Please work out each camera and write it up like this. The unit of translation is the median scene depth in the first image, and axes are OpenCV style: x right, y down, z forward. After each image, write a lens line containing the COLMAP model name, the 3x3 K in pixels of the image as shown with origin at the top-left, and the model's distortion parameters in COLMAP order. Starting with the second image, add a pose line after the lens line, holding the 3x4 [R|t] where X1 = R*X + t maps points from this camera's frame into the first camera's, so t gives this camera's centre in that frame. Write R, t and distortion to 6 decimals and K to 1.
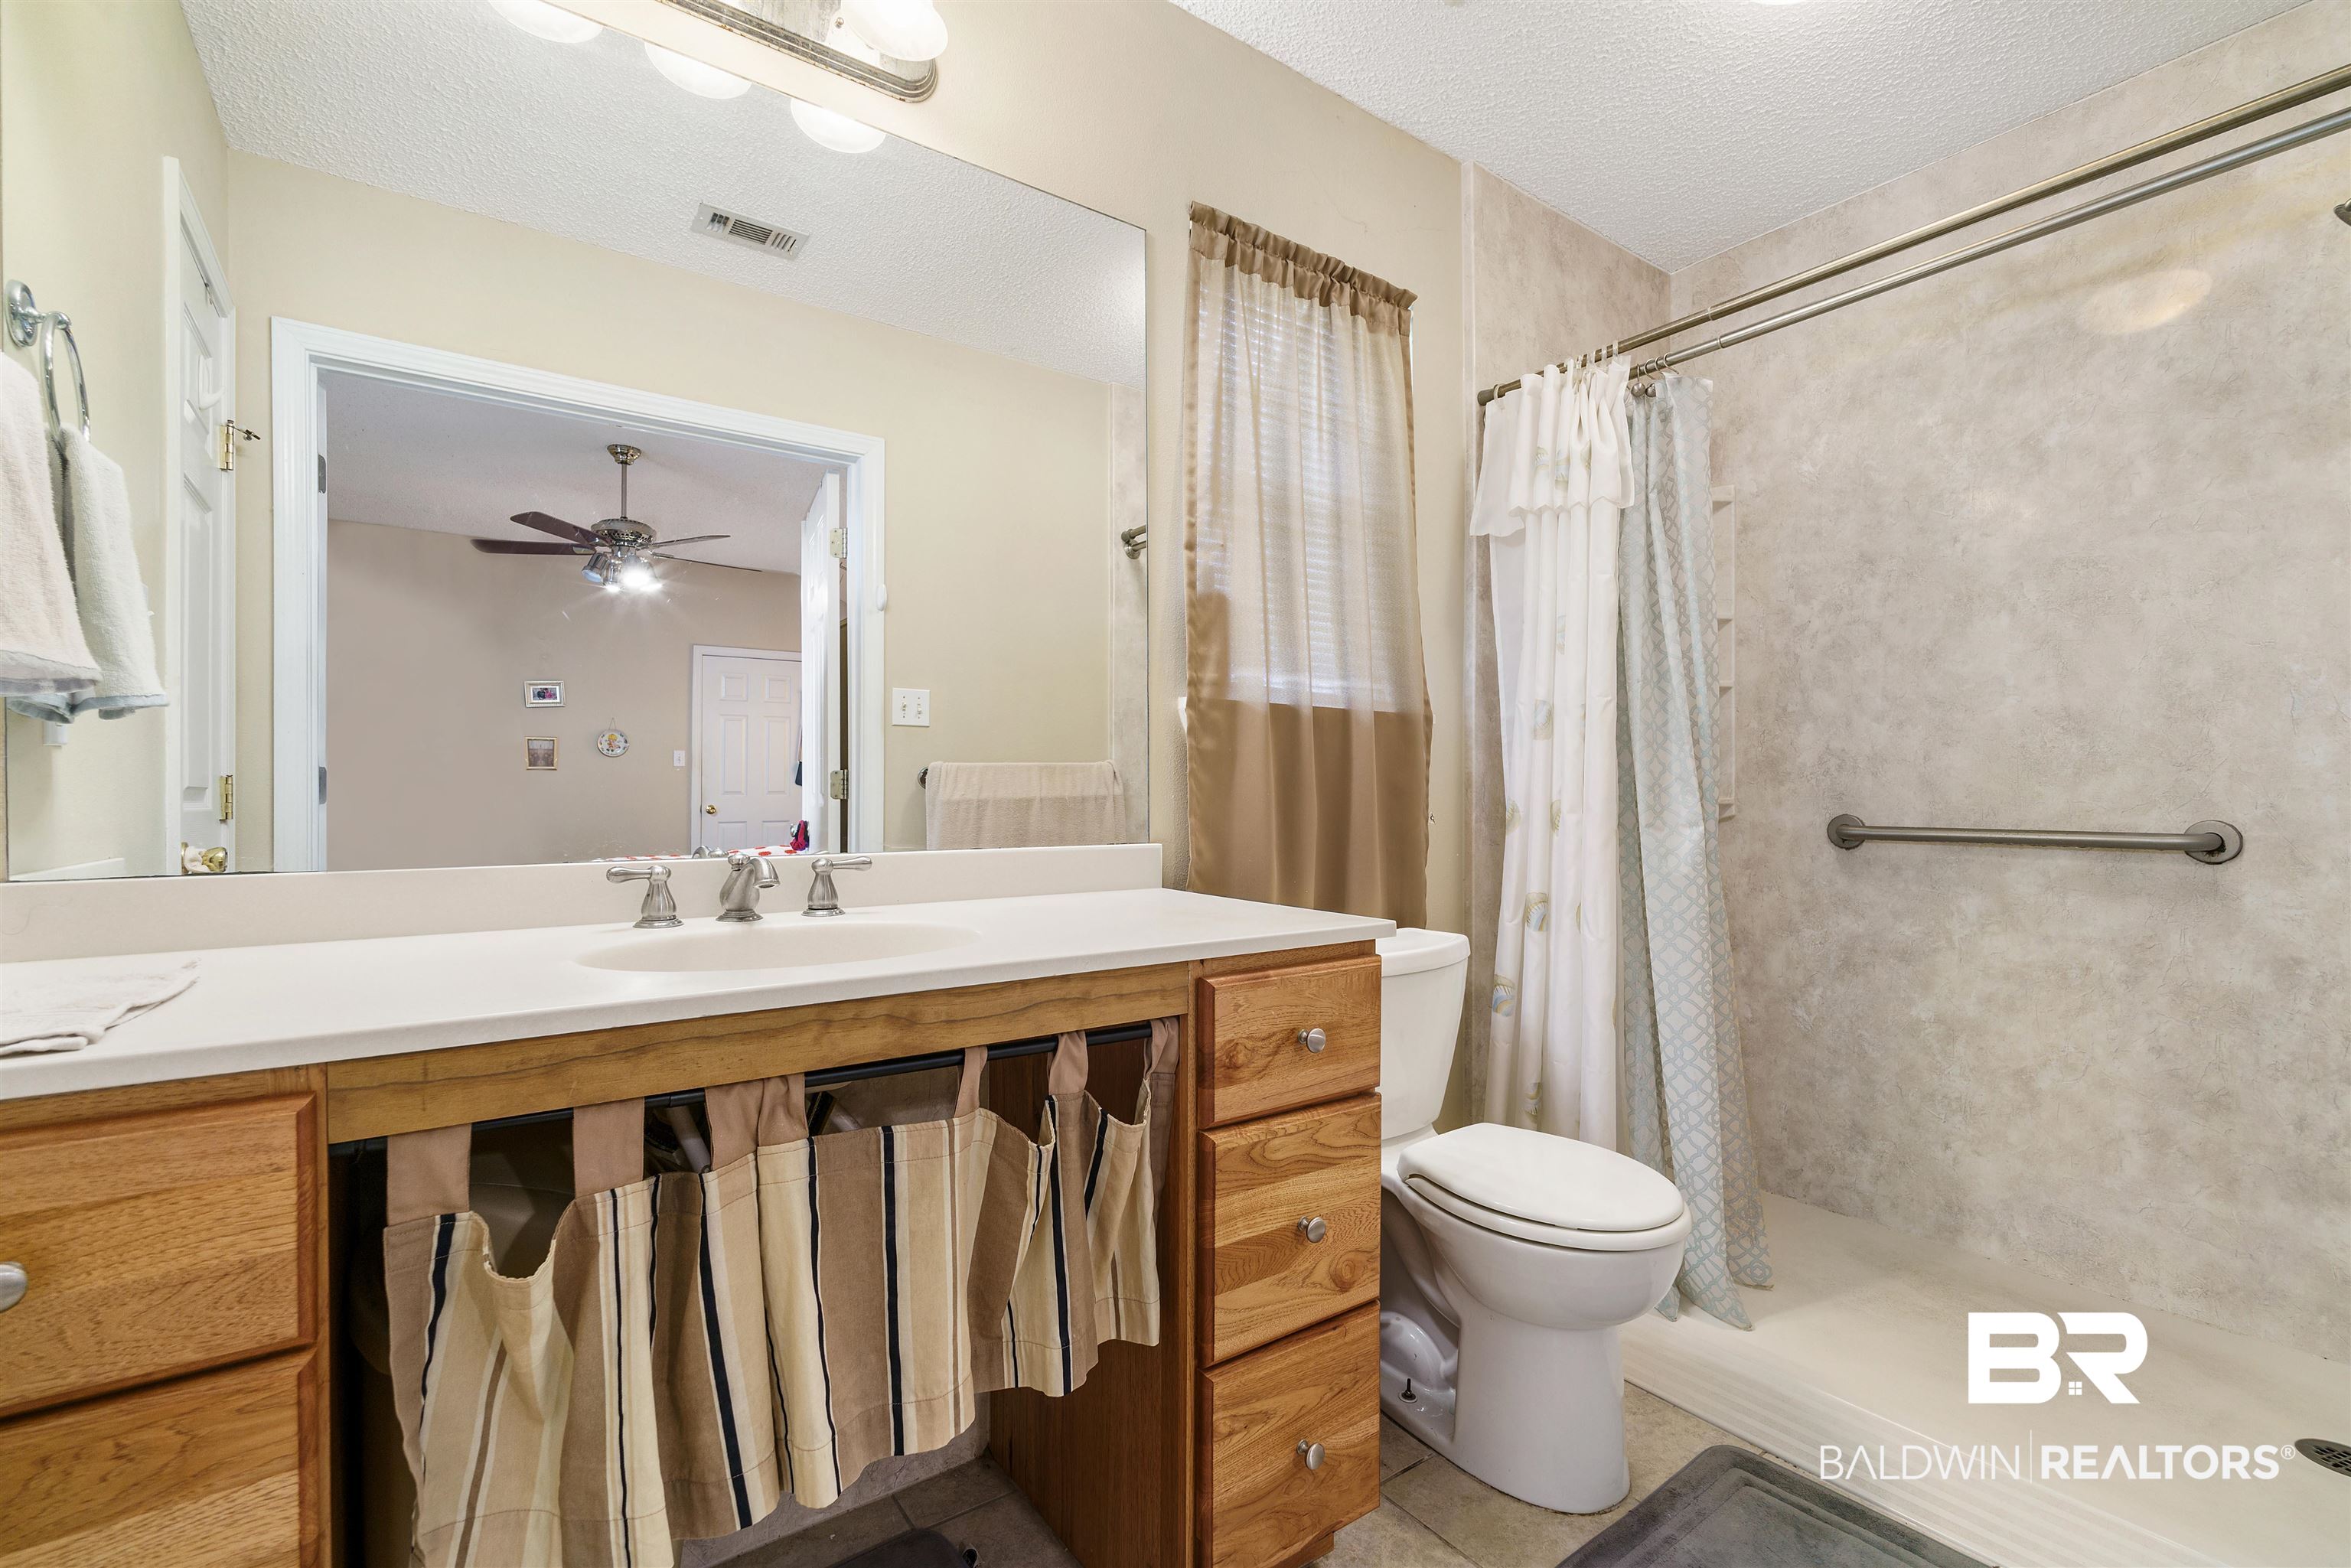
lens RADIAL K [[1026.7, 0, 1183.0], [0, 1026.7, 793.7], [0, 0, 1]] dist [-0.001666, 0.000427]
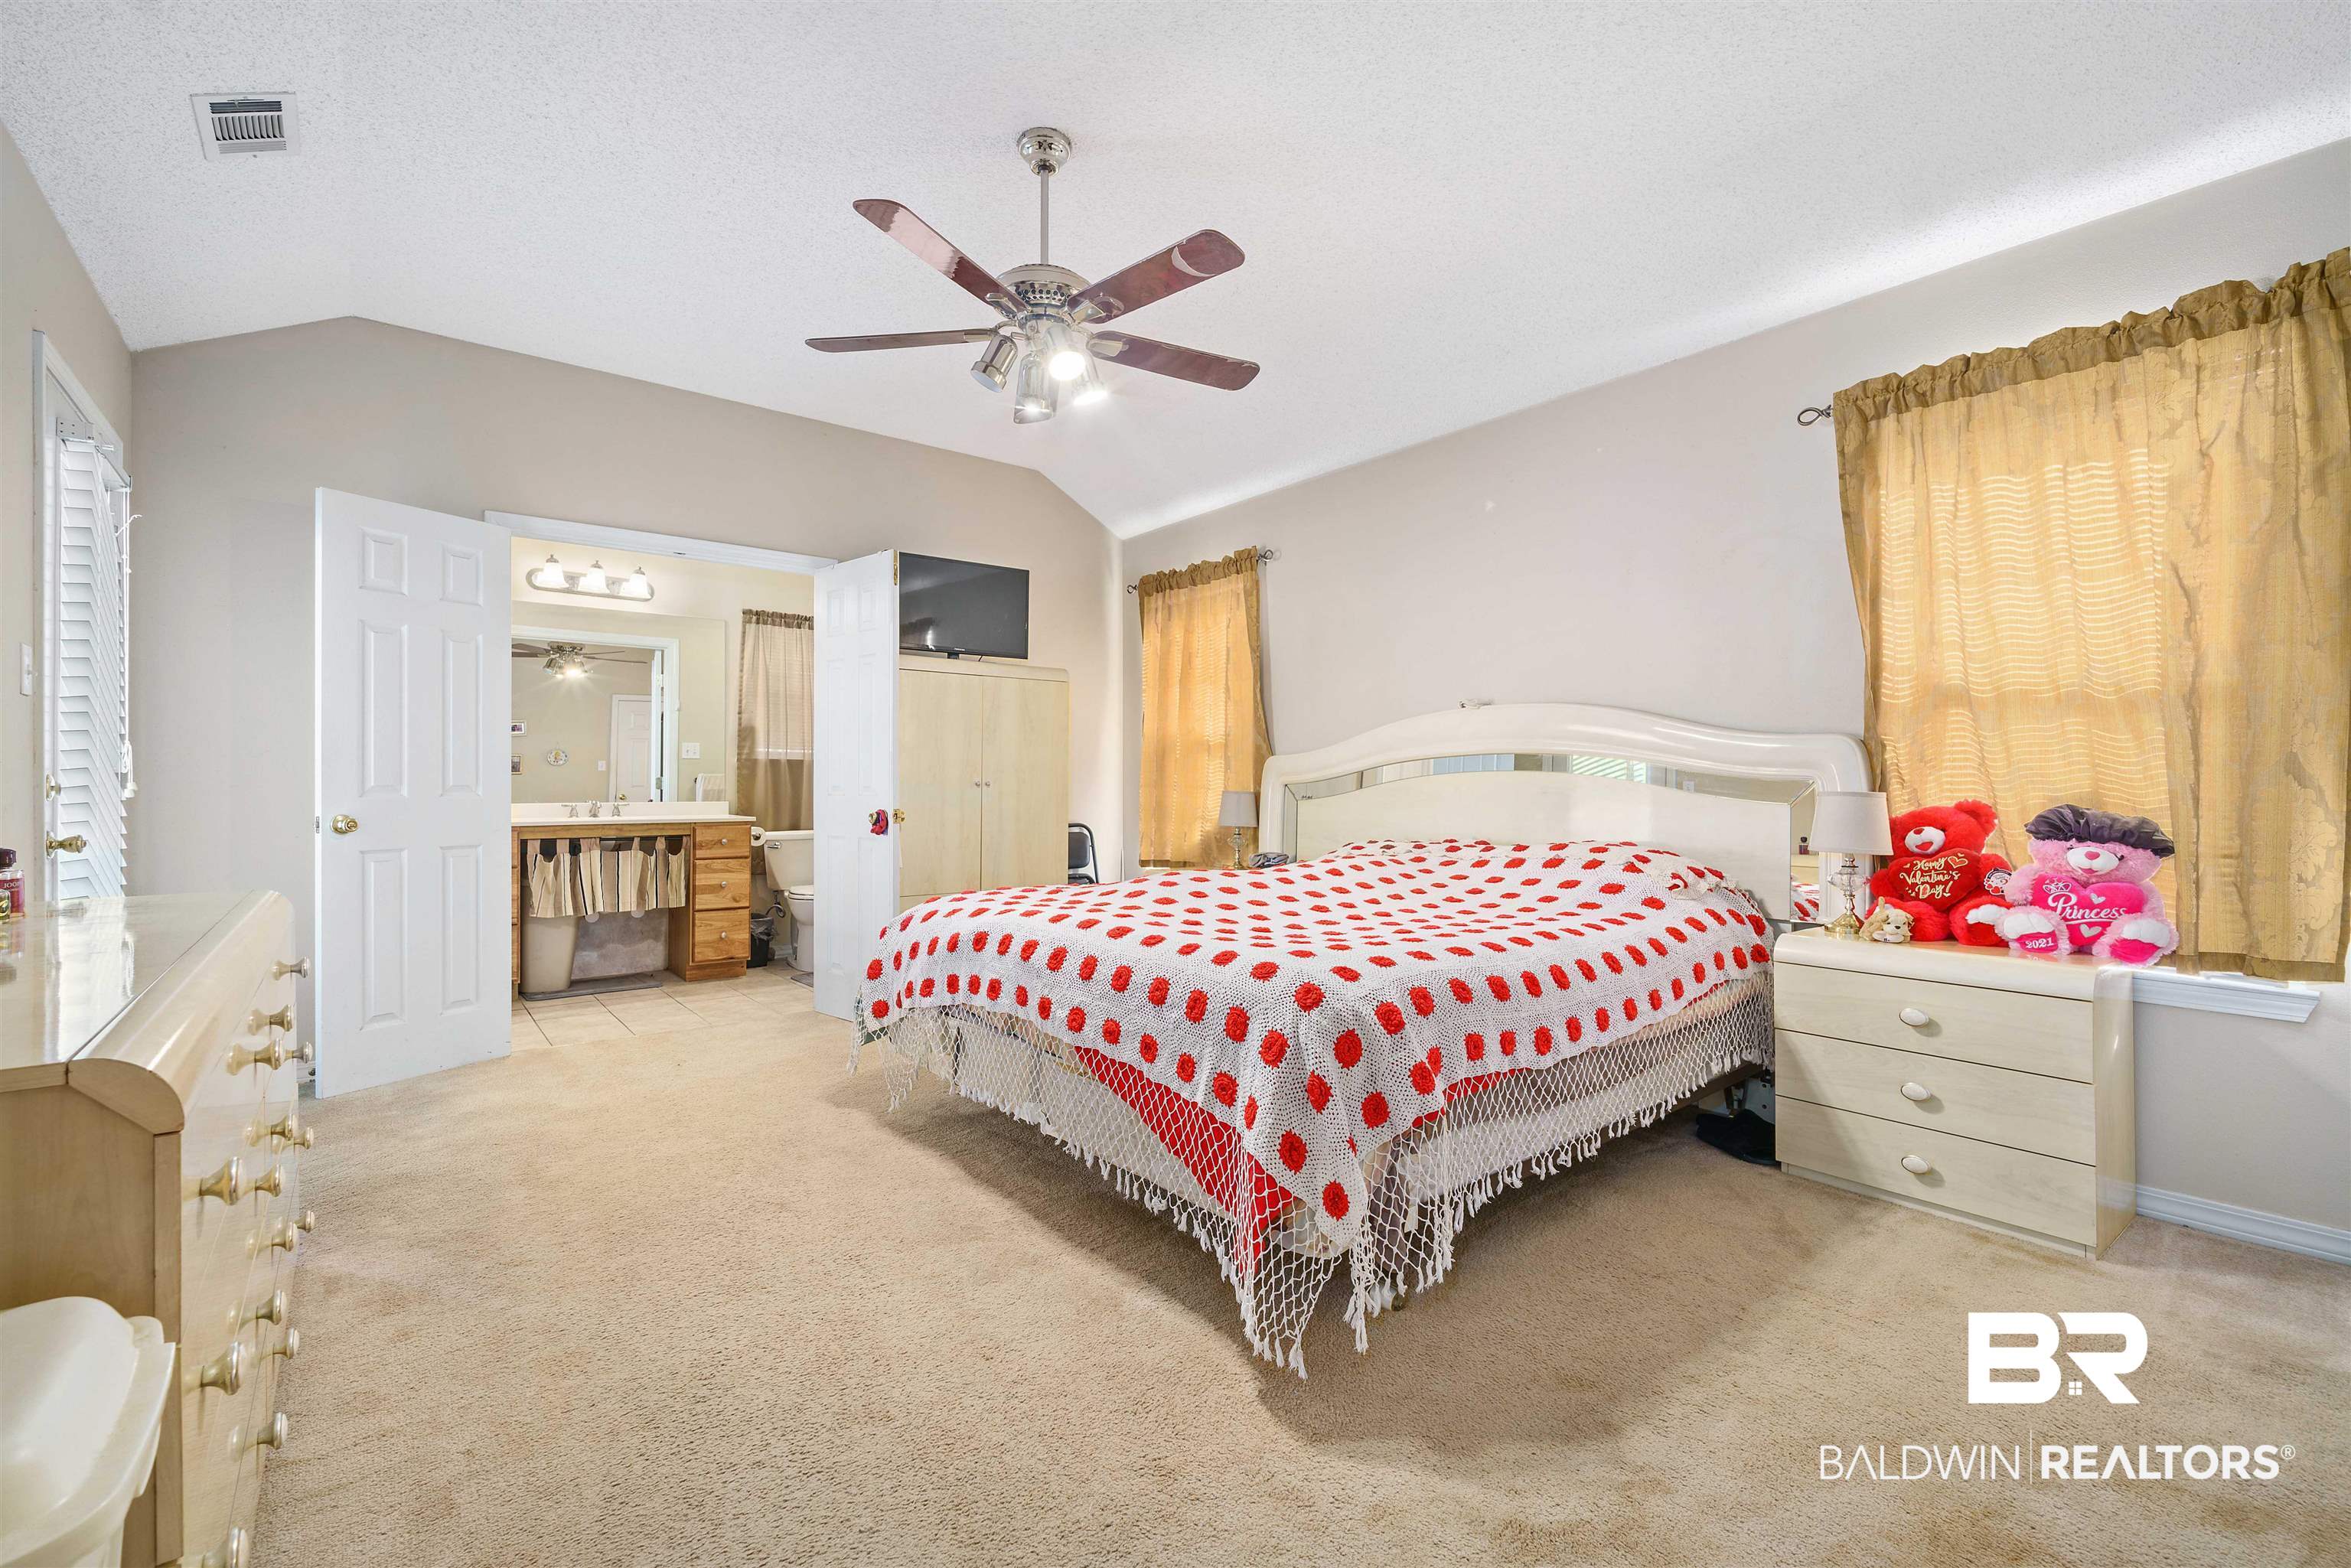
lens RADIAL K [[1026.7, 0, 1168.3], [0, 1026.7, 775.7], [0, 0, 1]] dist [-0.001666, 0.000427]
pose [[0.999412, 0.002604, 0.034187, 2.087590], [-0.002025, 0.999854, -0.016949, 0.027215], [-0.034226, 0.016870, 0.999272, -3.859276]]
